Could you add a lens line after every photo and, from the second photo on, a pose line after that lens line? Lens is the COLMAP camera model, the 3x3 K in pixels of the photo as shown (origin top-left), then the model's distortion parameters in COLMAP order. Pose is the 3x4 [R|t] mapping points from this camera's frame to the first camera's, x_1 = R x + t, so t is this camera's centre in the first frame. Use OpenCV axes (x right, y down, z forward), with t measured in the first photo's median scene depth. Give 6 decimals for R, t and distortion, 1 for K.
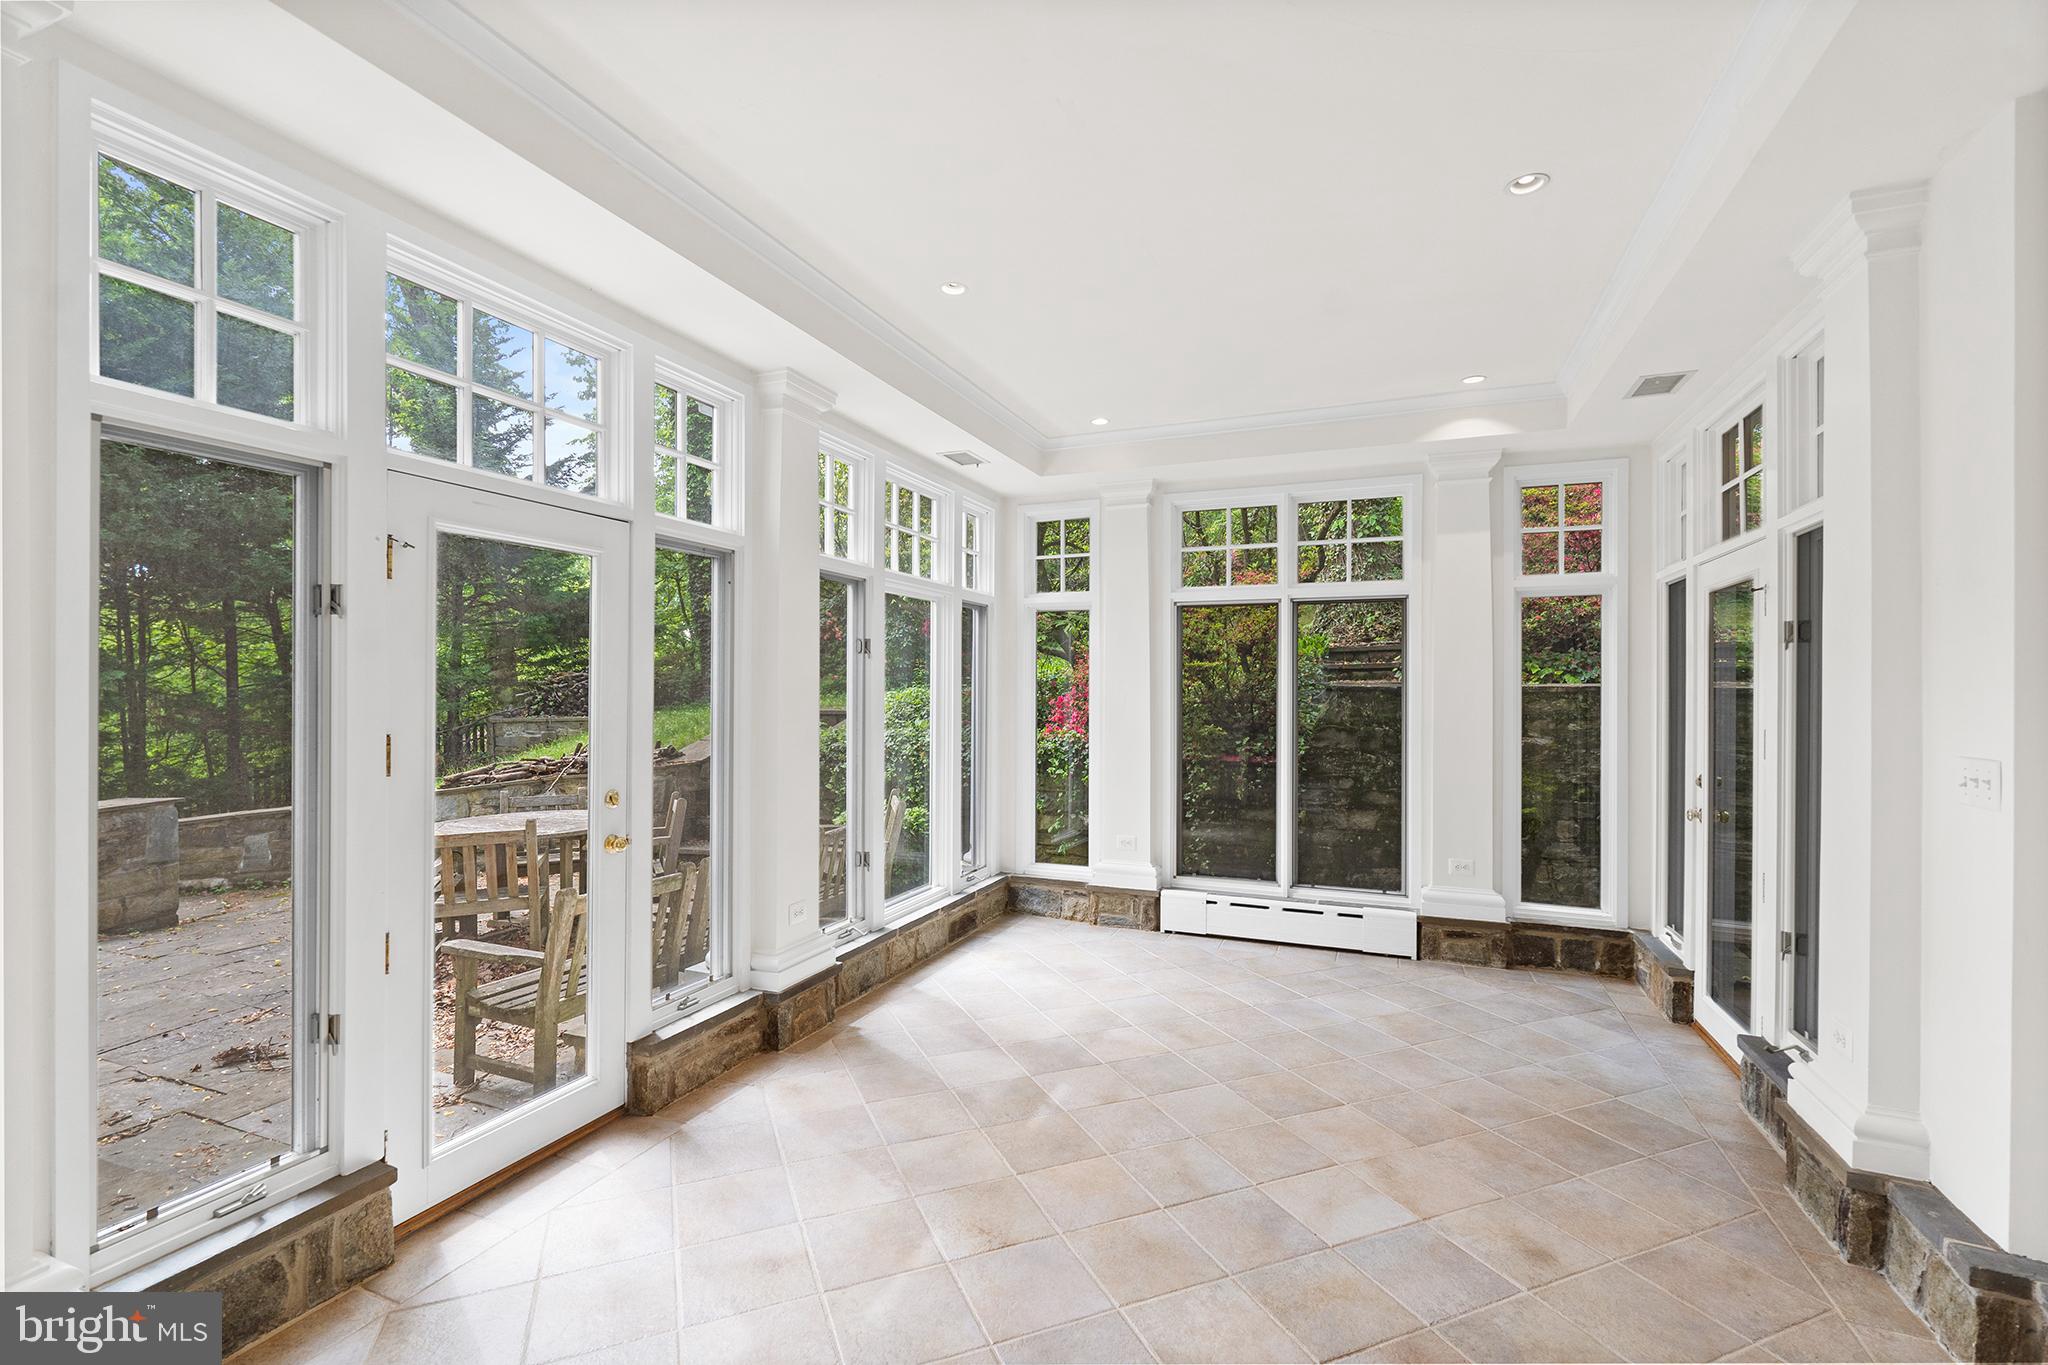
lens RADIAL K [[906.9, 0, 1023.3], [0, 906.9, 686.9], [0, 0, 1]] dist [-0.002489, -0.000139]
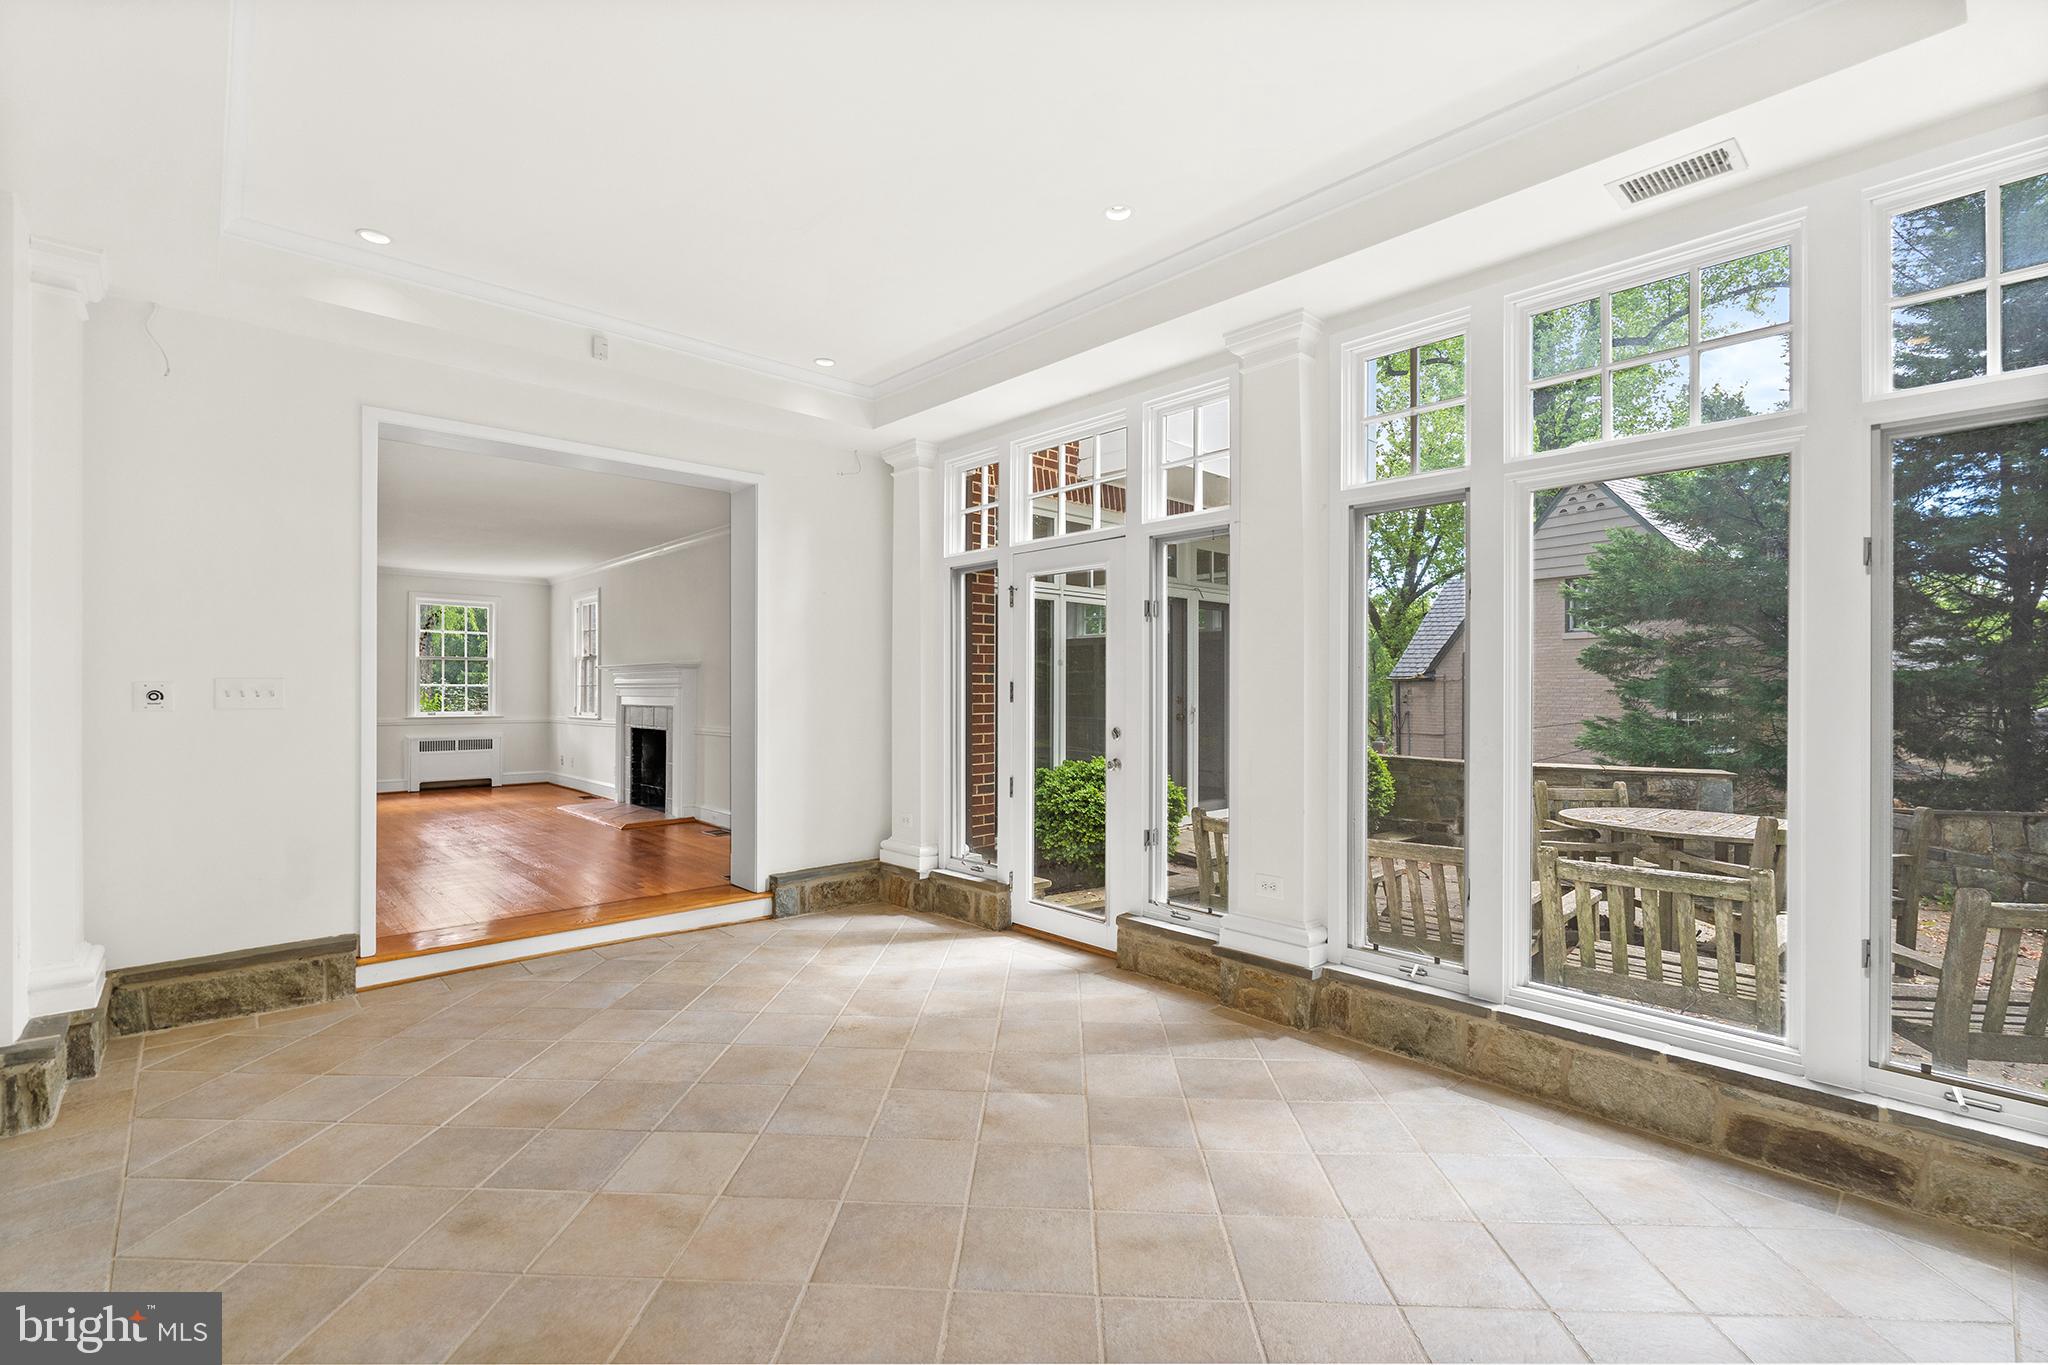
lens RADIAL K [[906.9, 0, 1023.4], [0, 906.9, 685.5], [0, 0, 1]] dist [-0.002489, -0.000139]
pose [[-0.422128, -0.007107, -0.906508, 0.436322], [-0.003207, 0.999975, -0.006347, 0.027403], [0.906530, 0.000228, -0.422141, 0.707088]]
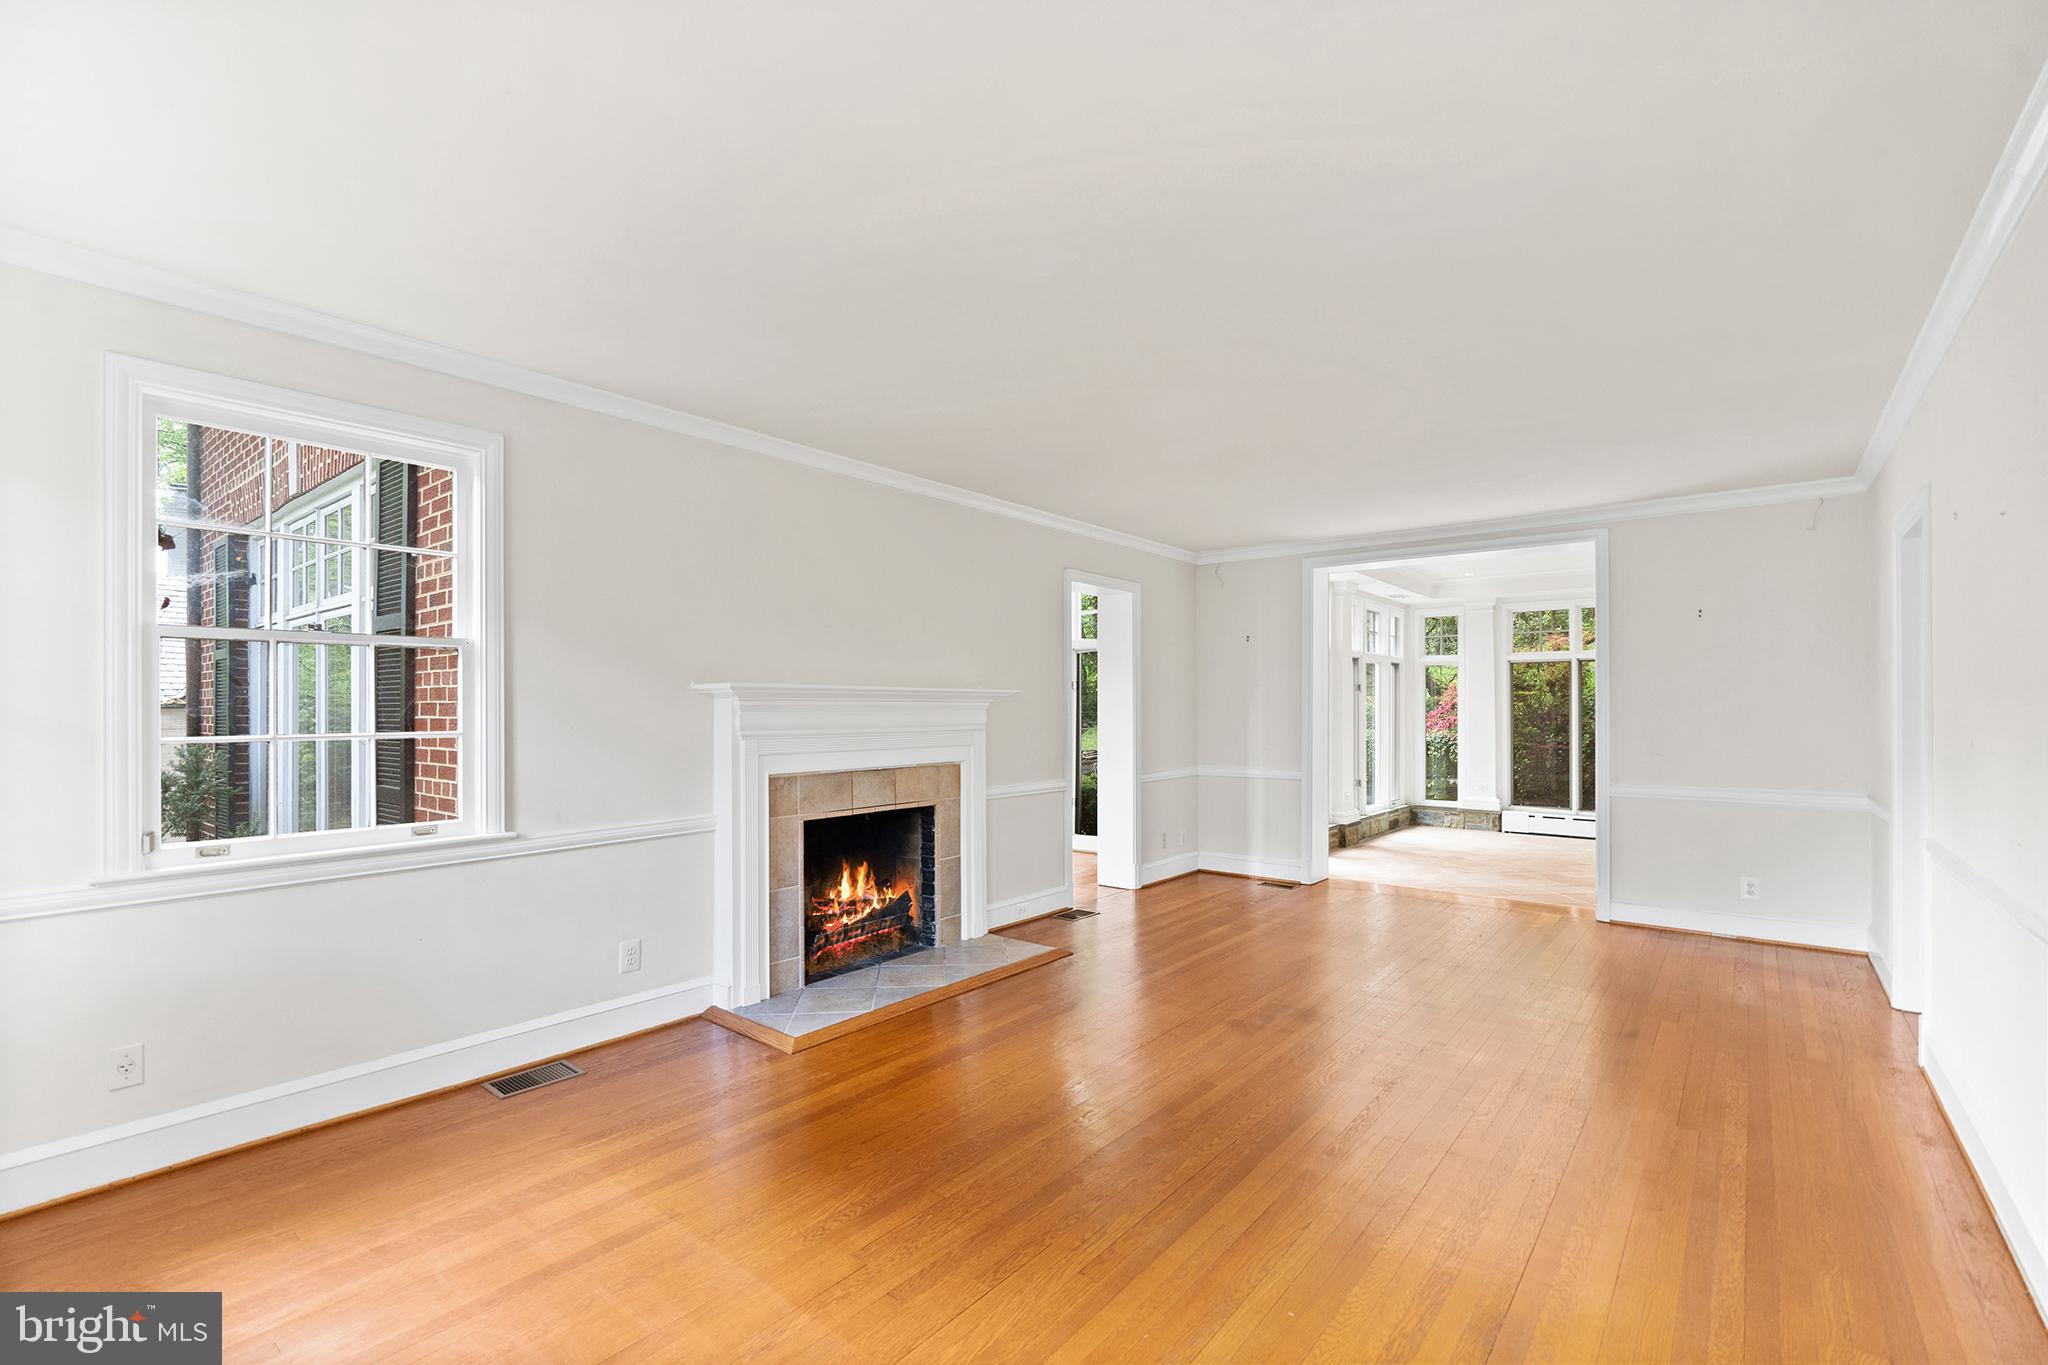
lens RADIAL K [[906.9, 0, 1022.5], [0, 906.9, 695.2], [0, 0, 1]] dist [-0.002489, -0.000139]
pose [[0.956554, -0.000656, -0.291555, -0.253369], [-0.002076, 0.999957, -0.009061, -0.003239], [0.291548, 0.009272, 0.956511, -1.106756]]
